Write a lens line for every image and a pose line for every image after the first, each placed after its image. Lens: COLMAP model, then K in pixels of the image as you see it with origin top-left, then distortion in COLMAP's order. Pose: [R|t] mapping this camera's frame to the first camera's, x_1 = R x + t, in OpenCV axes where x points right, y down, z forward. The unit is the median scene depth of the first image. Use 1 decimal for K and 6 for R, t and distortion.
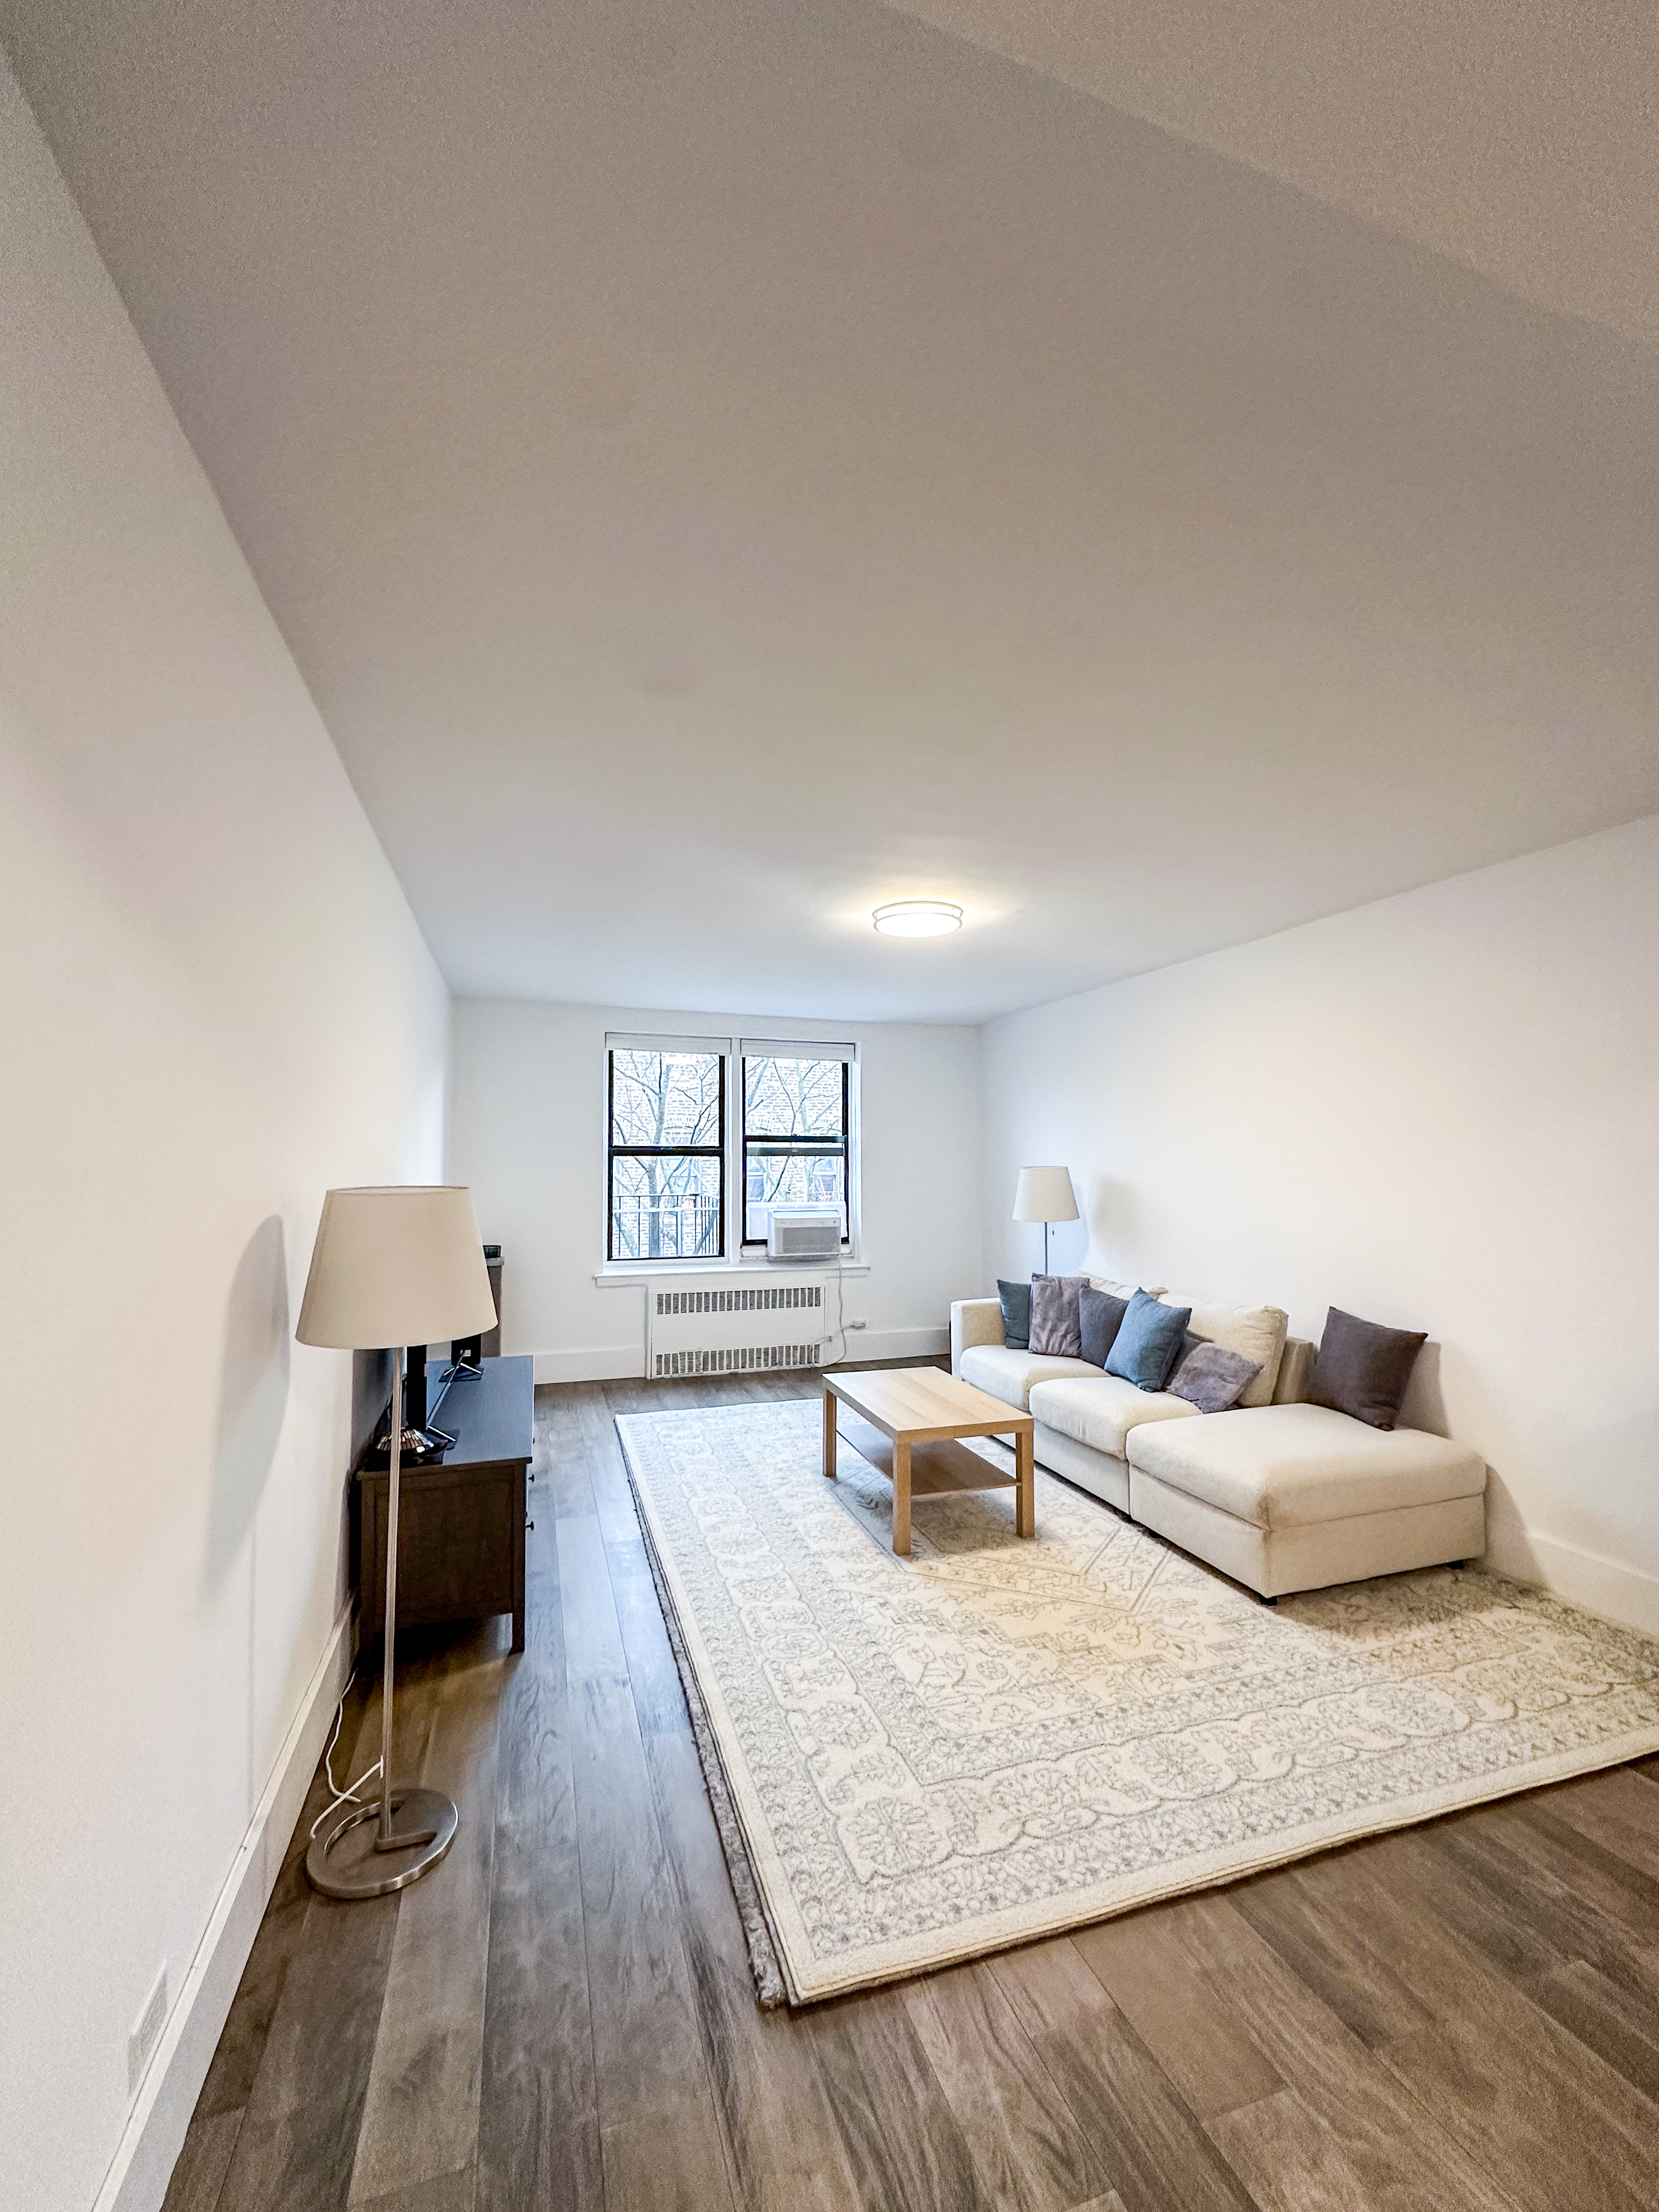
lens RADIAL K [[878.3, 0, 790.7], [0, 878.3, 1173.4], [0, 0, 1]] dist [-0.004633, 0.000734]
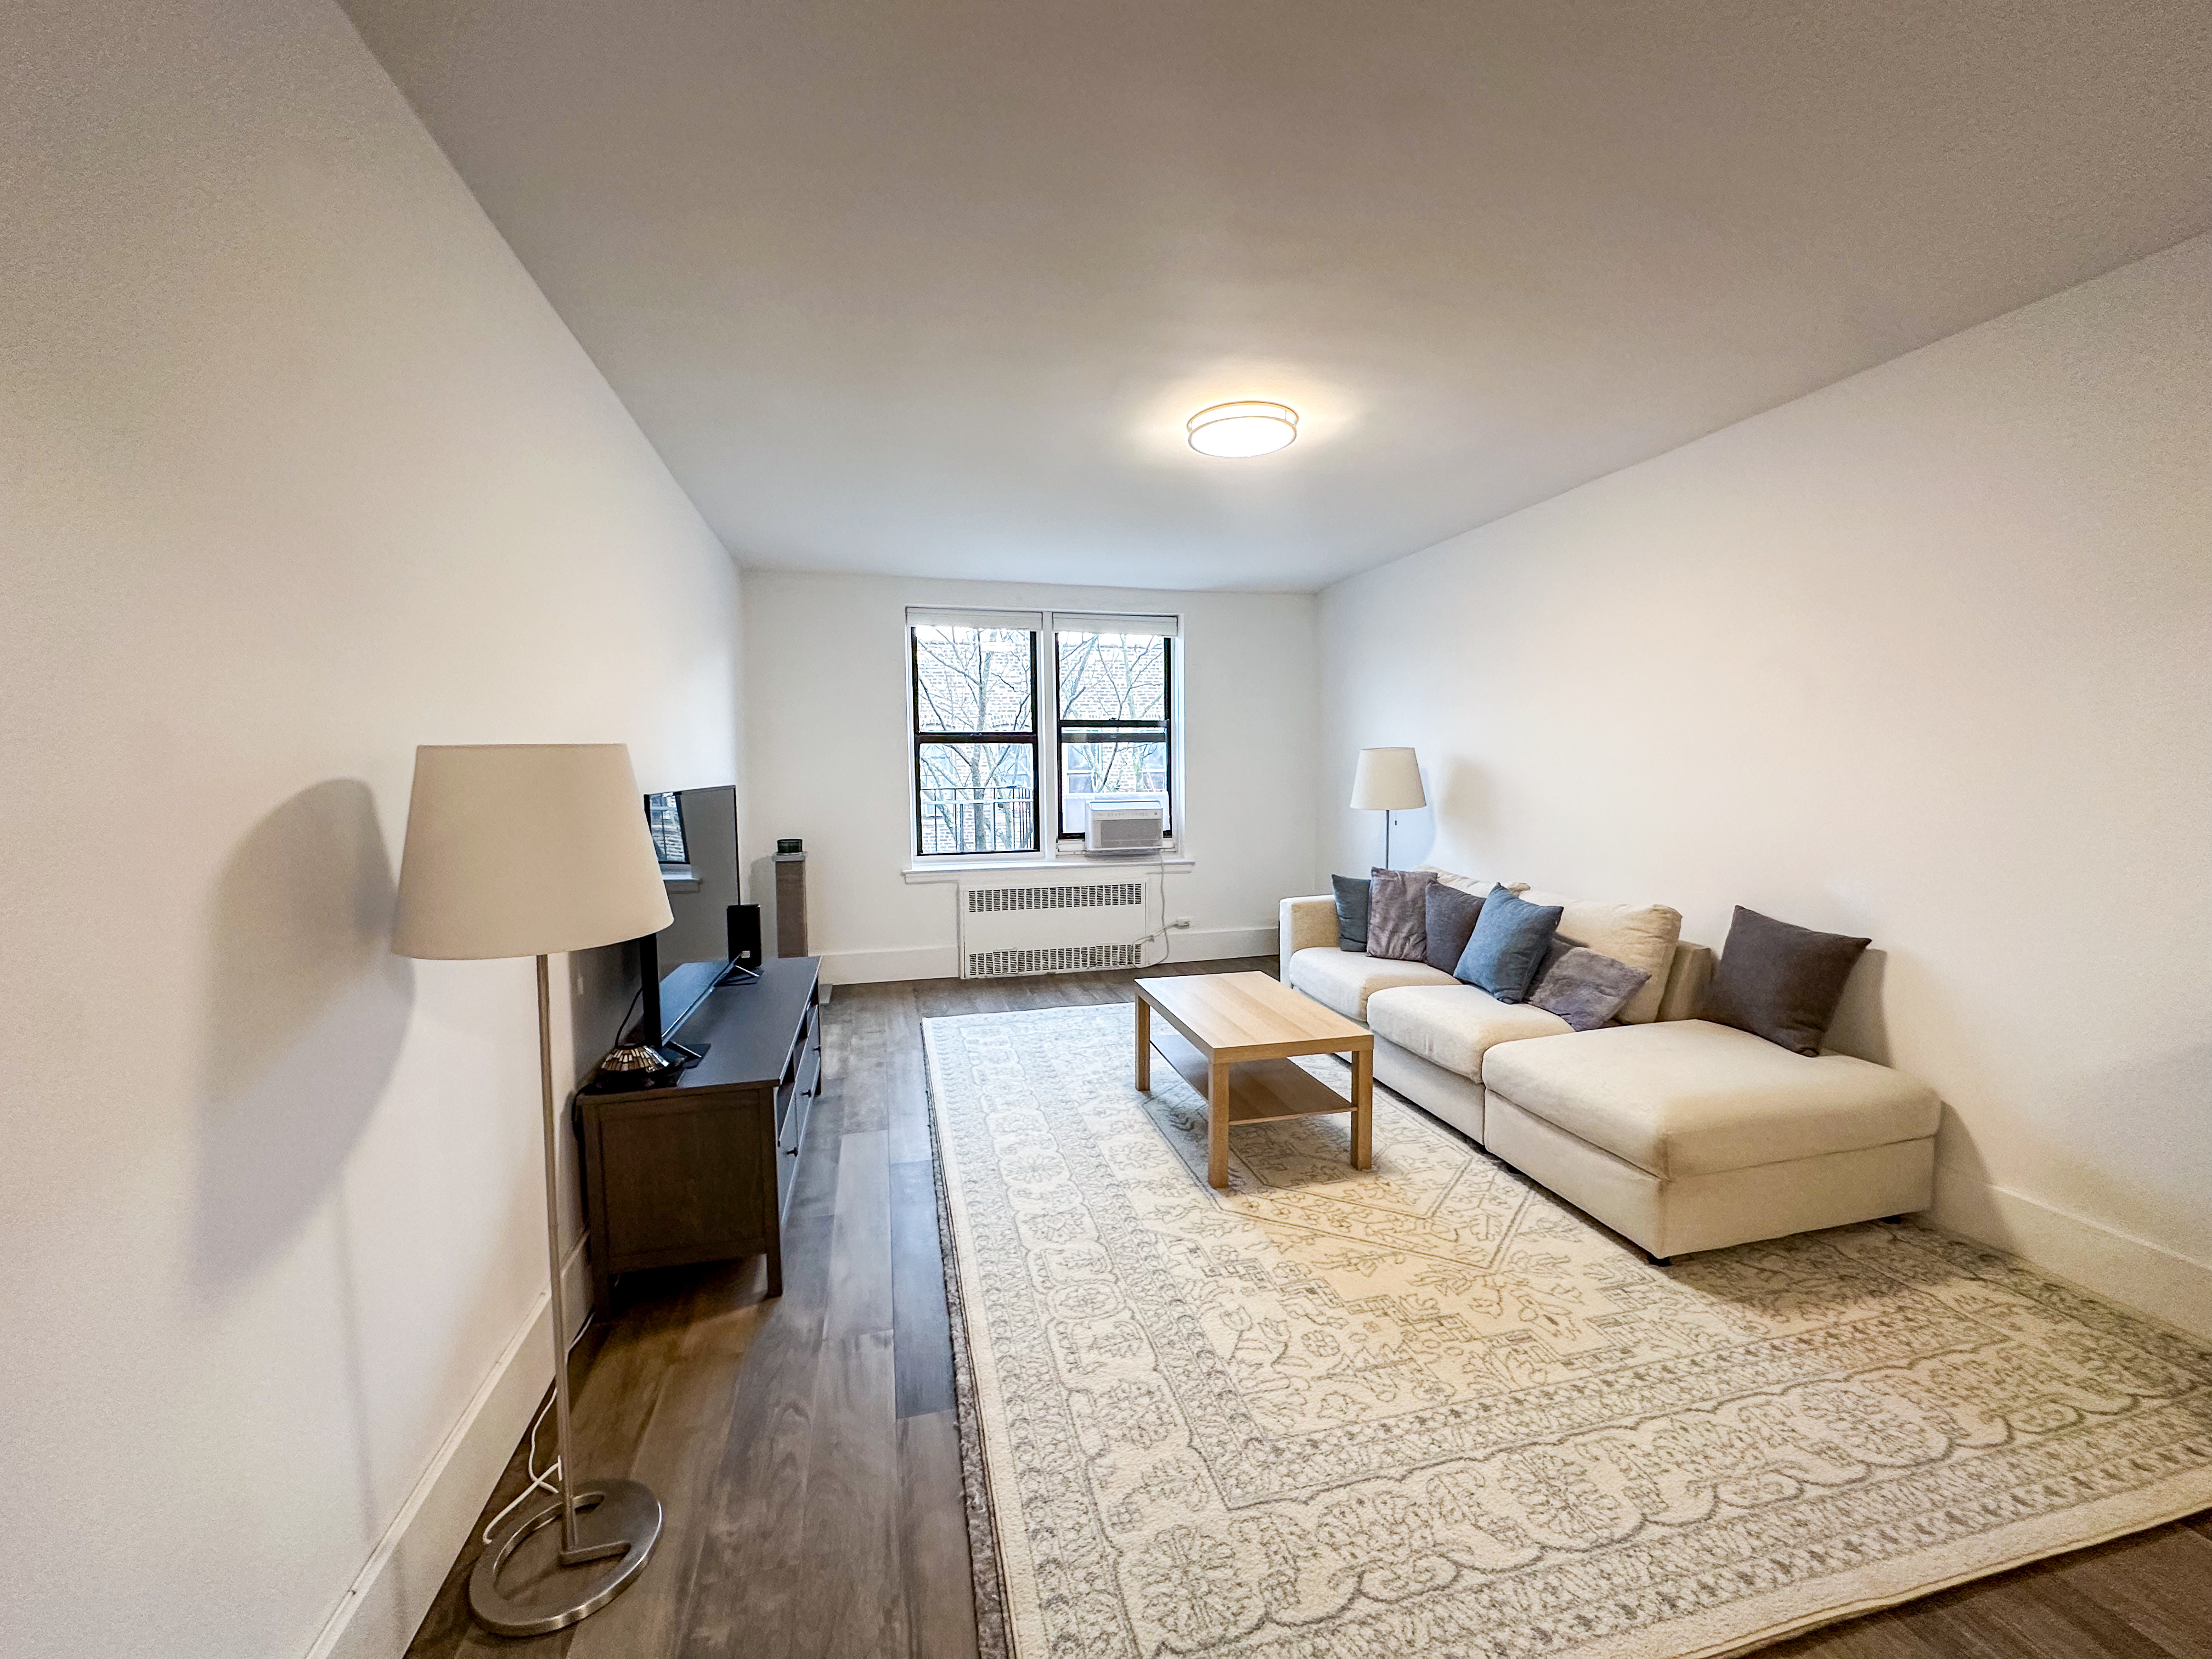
lens RADIAL K [[878.3, 0, 1115.1], [0, 878.3, 827.6], [0, 0, 1]] dist [-0.004633, 0.000734]
pose [[0.999949, 0.001332, -0.010006, 0.041548], [-0.000699, 0.998015, 0.062975, 0.030679], [0.010070, -0.062964, 0.997965, 0.193883]]
